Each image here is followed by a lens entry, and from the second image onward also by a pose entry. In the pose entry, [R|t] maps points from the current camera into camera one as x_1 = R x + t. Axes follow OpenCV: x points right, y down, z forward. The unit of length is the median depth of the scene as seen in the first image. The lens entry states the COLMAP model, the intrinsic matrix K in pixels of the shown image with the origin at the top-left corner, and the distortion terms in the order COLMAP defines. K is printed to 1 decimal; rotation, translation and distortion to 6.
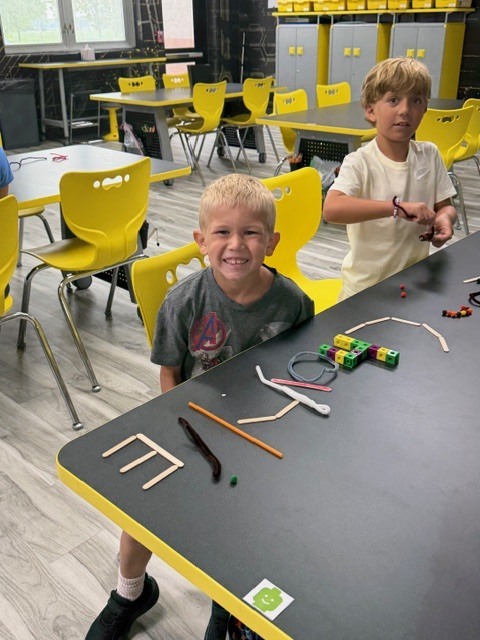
lens RADIAL K [[641.7, 0, 255.7], [0, 641.7, 332.0], [0, 0, 1]] dist [0.012276, 0.008461]
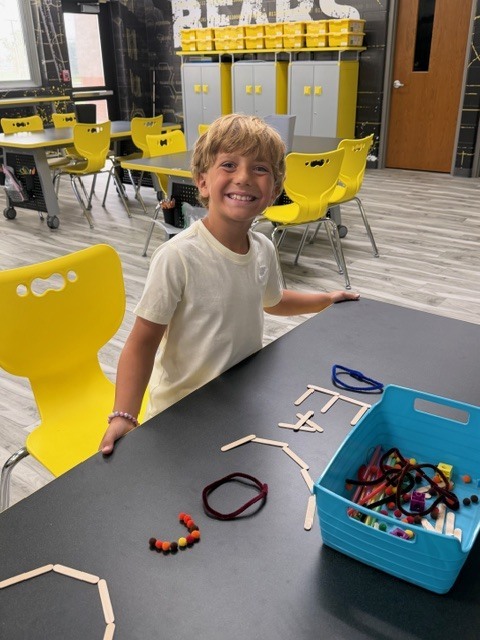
lens RADIAL K [[575.3, 0, 240.0], [0, 575.3, 320.0], [0, 0, 1]] dist [0.014990, 0.005450]
pose [[0.998340, -0.028857, 0.049848, 0.072468], [0.030181, 0.999206, -0.026022, -0.044861], [-0.049058, 0.027483, 0.998418, 0.094104]]
